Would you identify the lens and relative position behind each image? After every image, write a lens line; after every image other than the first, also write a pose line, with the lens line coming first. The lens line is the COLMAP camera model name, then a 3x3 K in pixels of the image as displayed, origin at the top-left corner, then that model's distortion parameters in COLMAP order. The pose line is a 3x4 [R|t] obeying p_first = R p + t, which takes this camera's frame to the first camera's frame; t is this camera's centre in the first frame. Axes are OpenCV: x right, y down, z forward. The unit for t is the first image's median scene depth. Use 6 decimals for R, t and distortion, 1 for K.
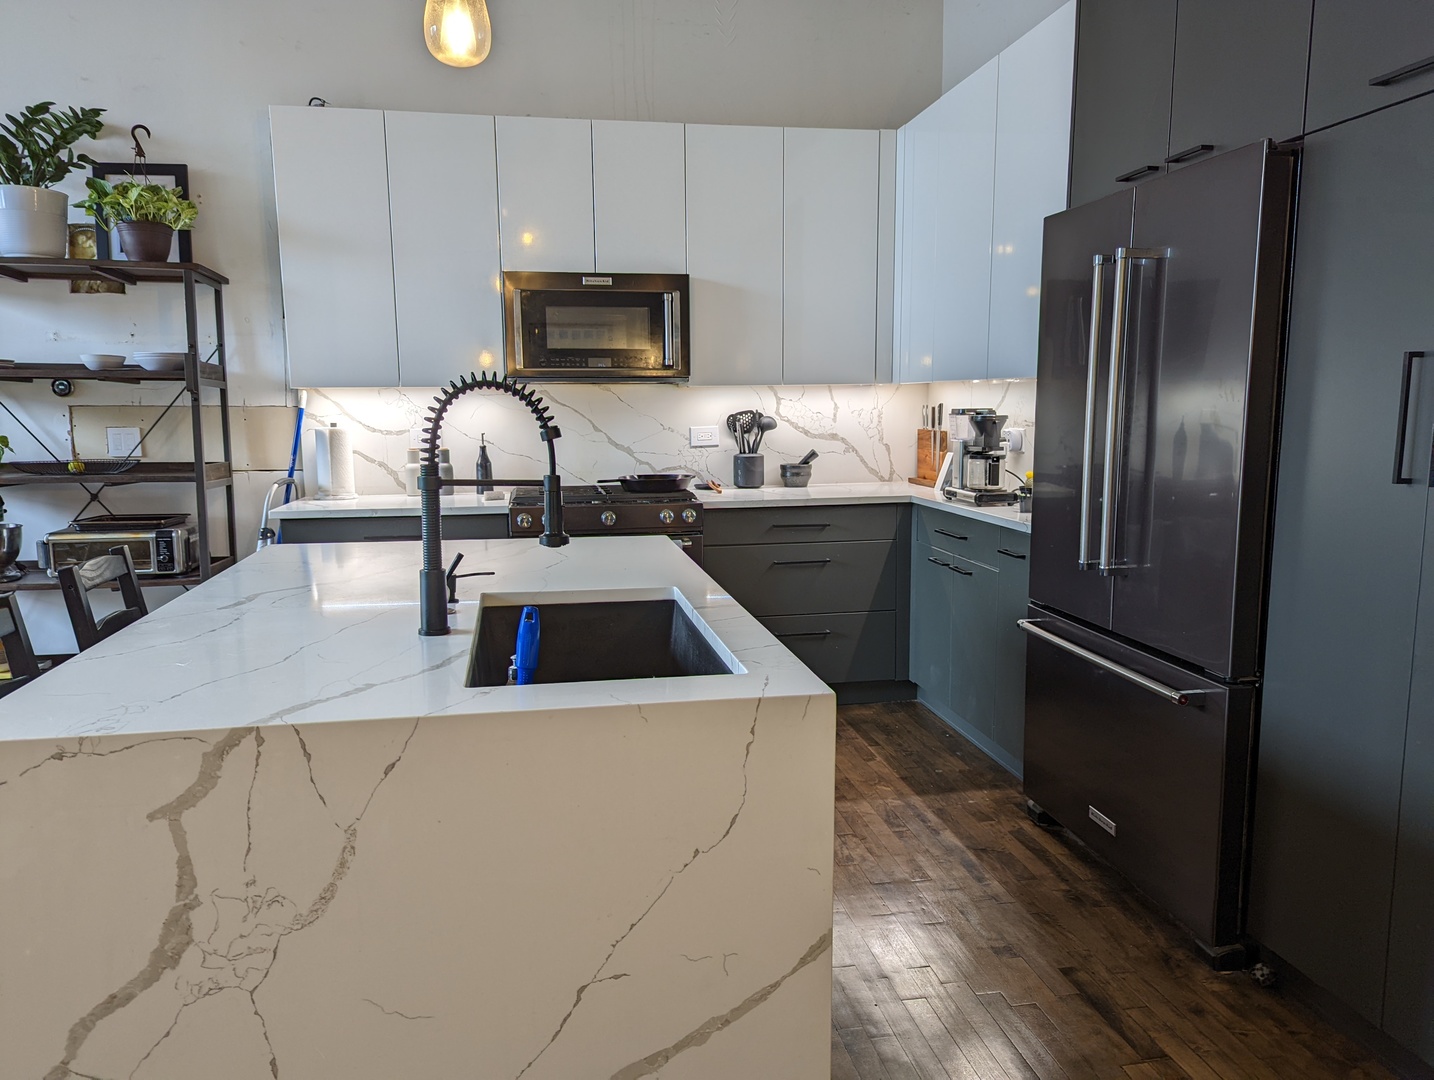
lens RADIAL K [[1001.3, 0, 717.0], [0, 1001.3, 540.0], [0, 0, 1]] dist [0.159759, -0.411601]
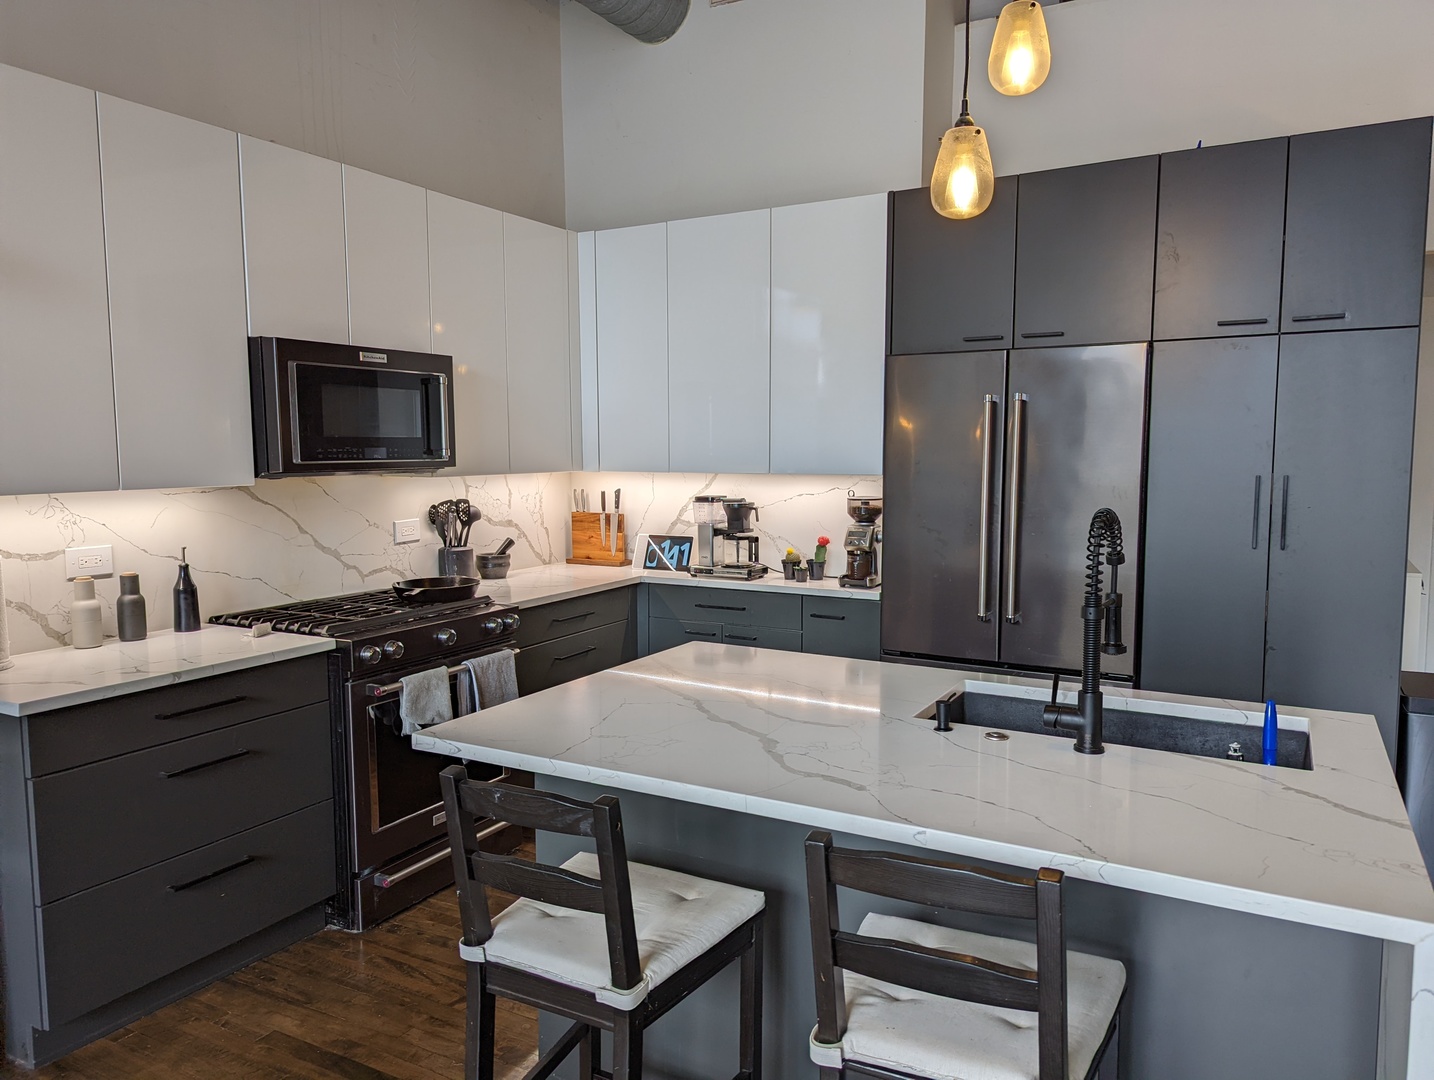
lens RADIAL K [[999.0, 0, 717.0], [0, 999.0, 540.0], [0, 0, 1]] dist [0.057187, -0.061948]
pose [[0.632028, -0.066949, 0.772048, -0.547474], [0.104835, 0.994490, 0.000416, -0.070963], [-0.767821, 0.080674, 0.635564, 0.246438]]
